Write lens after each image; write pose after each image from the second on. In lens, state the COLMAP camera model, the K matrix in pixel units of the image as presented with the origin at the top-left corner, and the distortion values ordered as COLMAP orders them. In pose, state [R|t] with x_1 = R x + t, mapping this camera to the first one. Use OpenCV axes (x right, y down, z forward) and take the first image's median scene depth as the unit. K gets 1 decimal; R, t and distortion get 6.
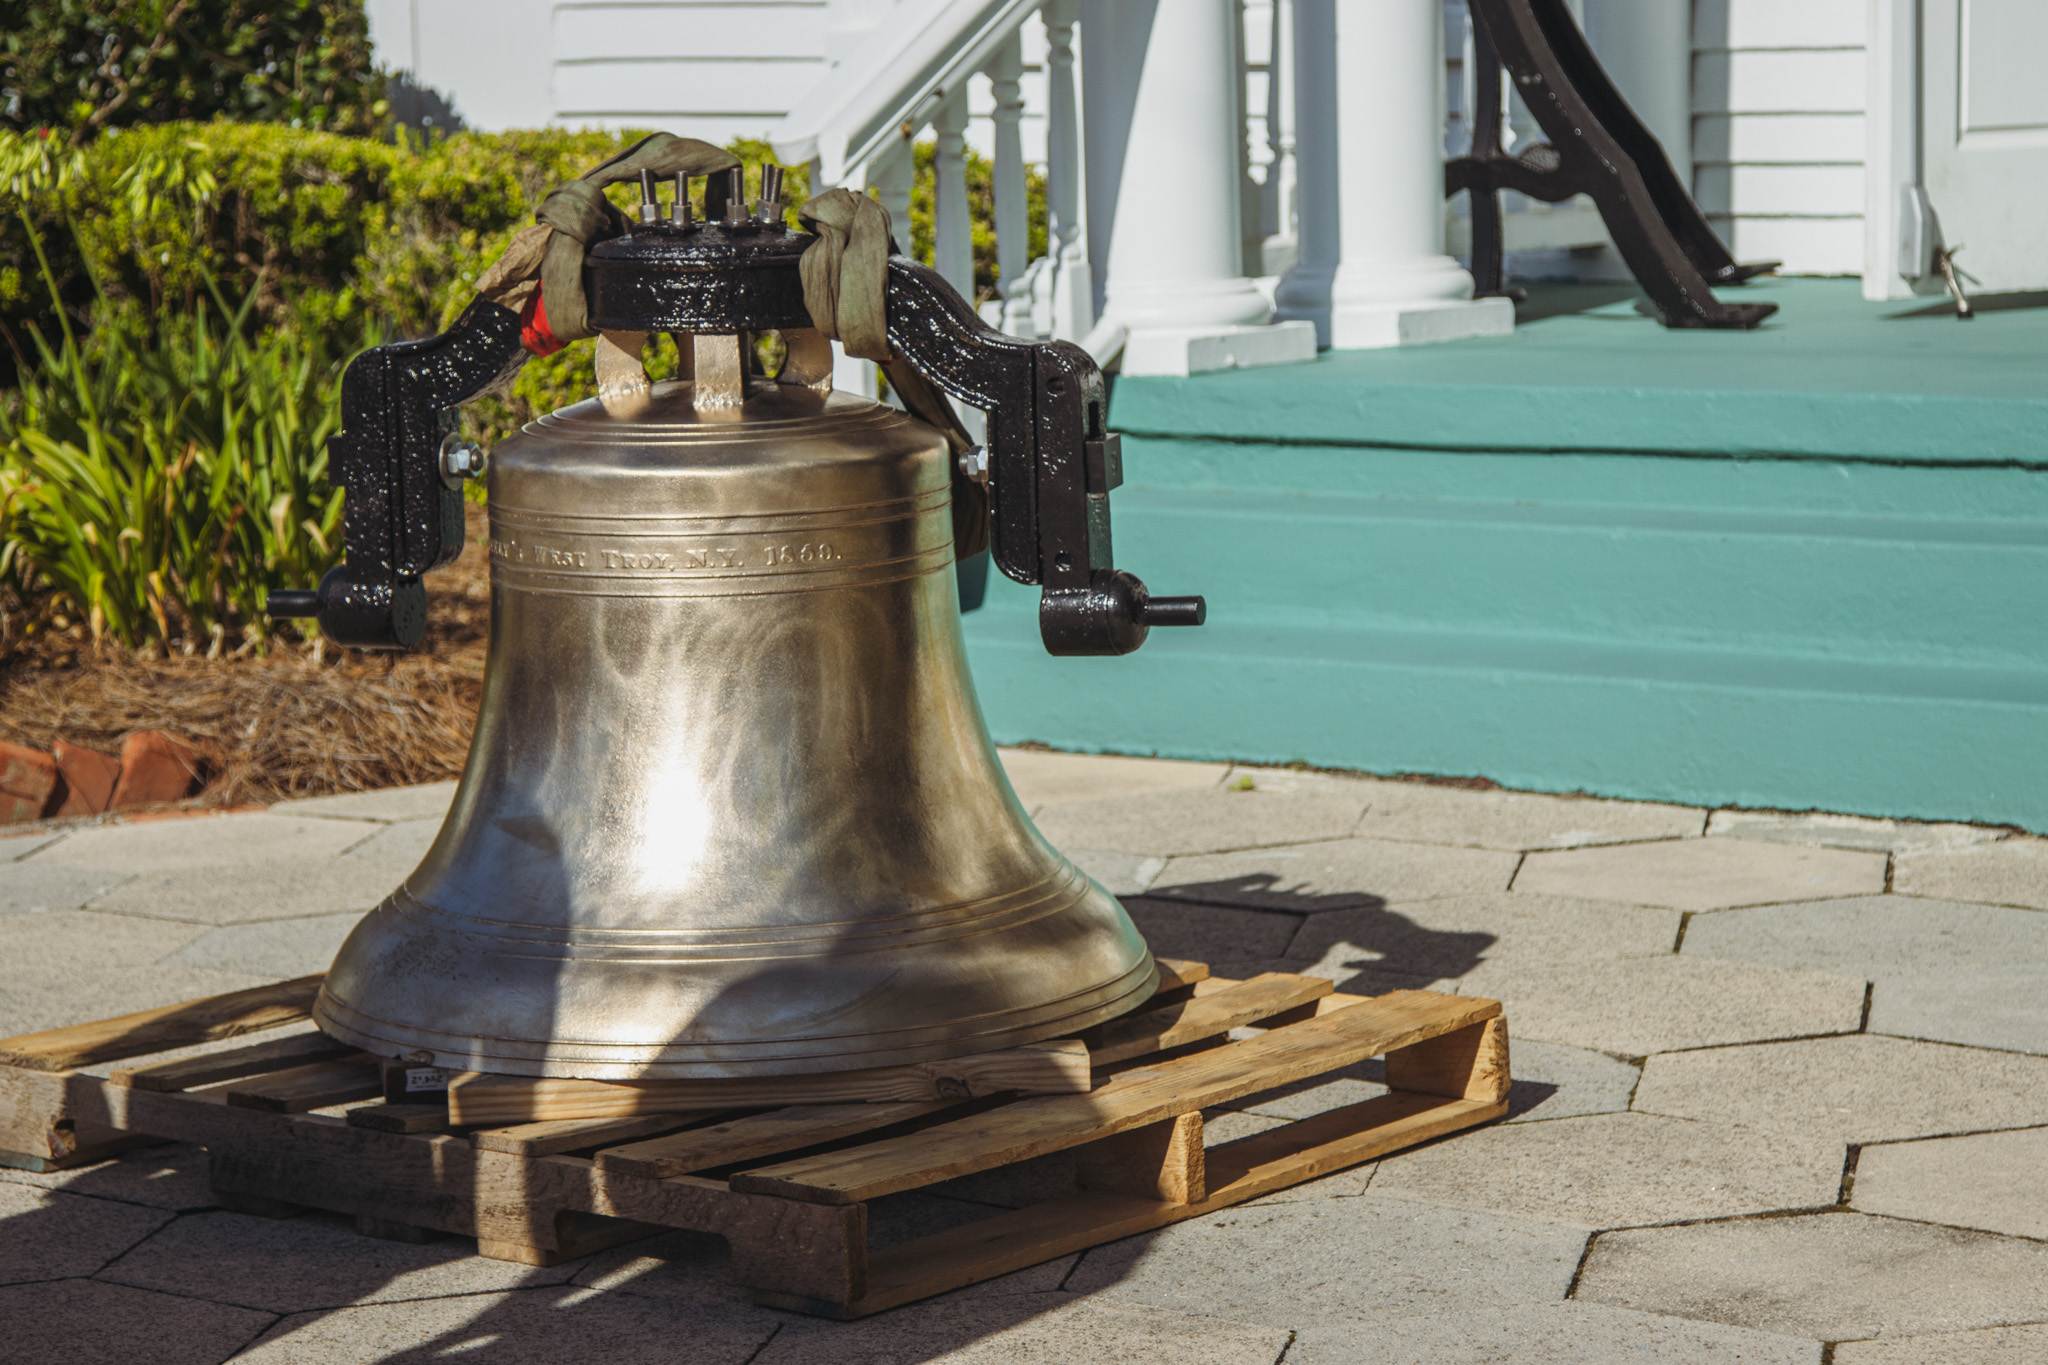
lens RADIAL K [[5851.4, 0, 1062.4], [0, 5851.4, 682.1], [0, 0, 1]] dist [0.366853, -2.889741]
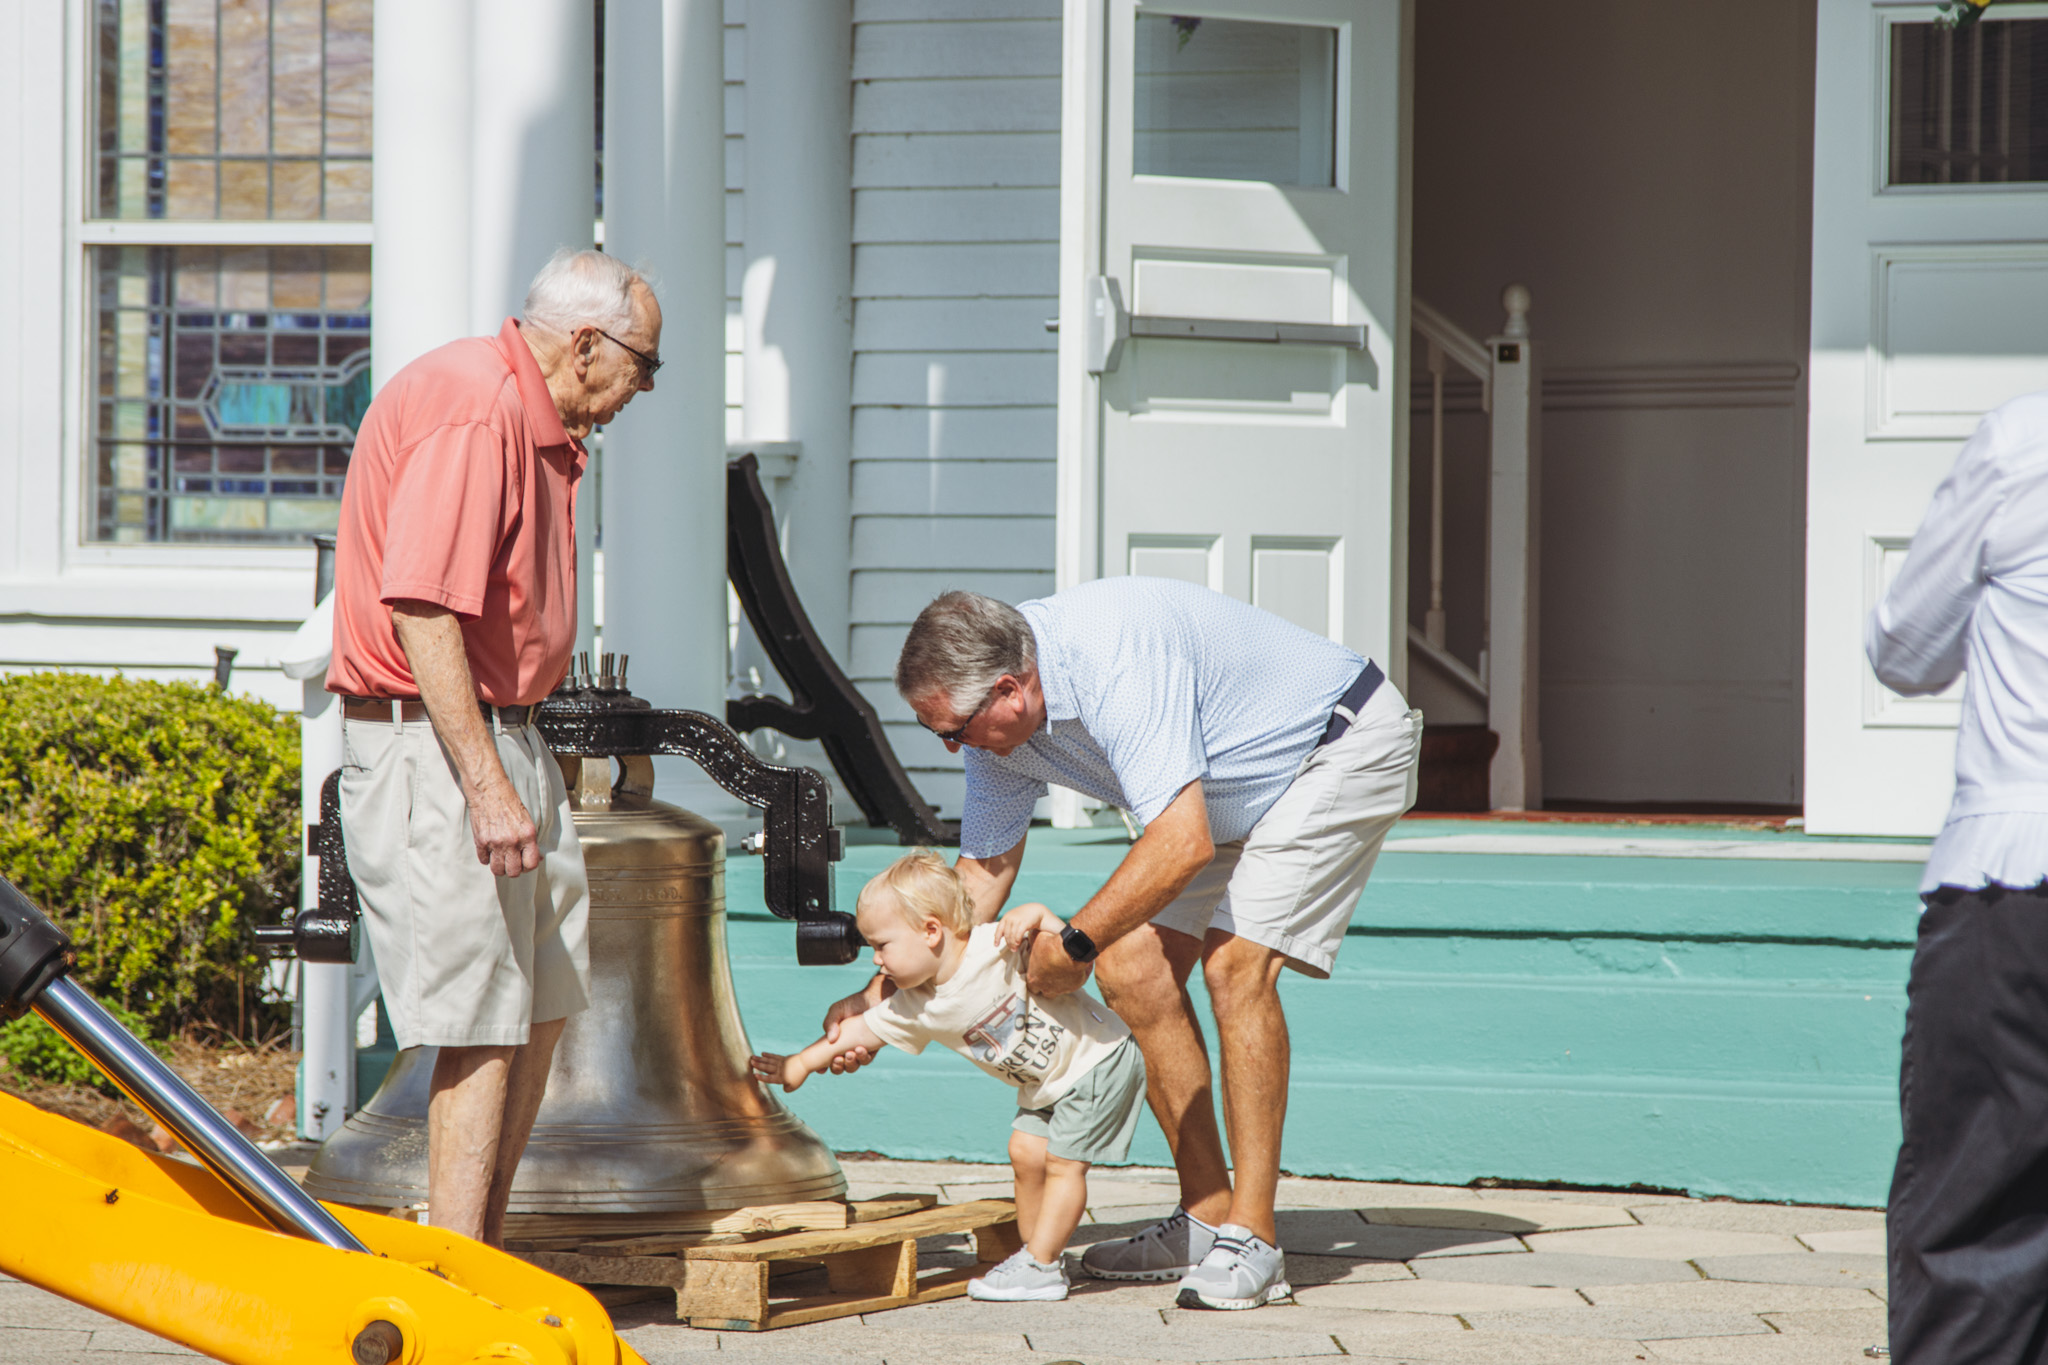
lens RADIAL K [[9188.3, 0, 1024.0], [0, 9188.3, 682.5], [0, 0, 1]] dist [0.371968, 40.266079]
pose [[0.975554, 0.022633, 0.218592, -0.484710], [0.001119, 0.994158, -0.107928, 0.186858], [-0.219758, 0.105534, 0.969829, -1.420532]]
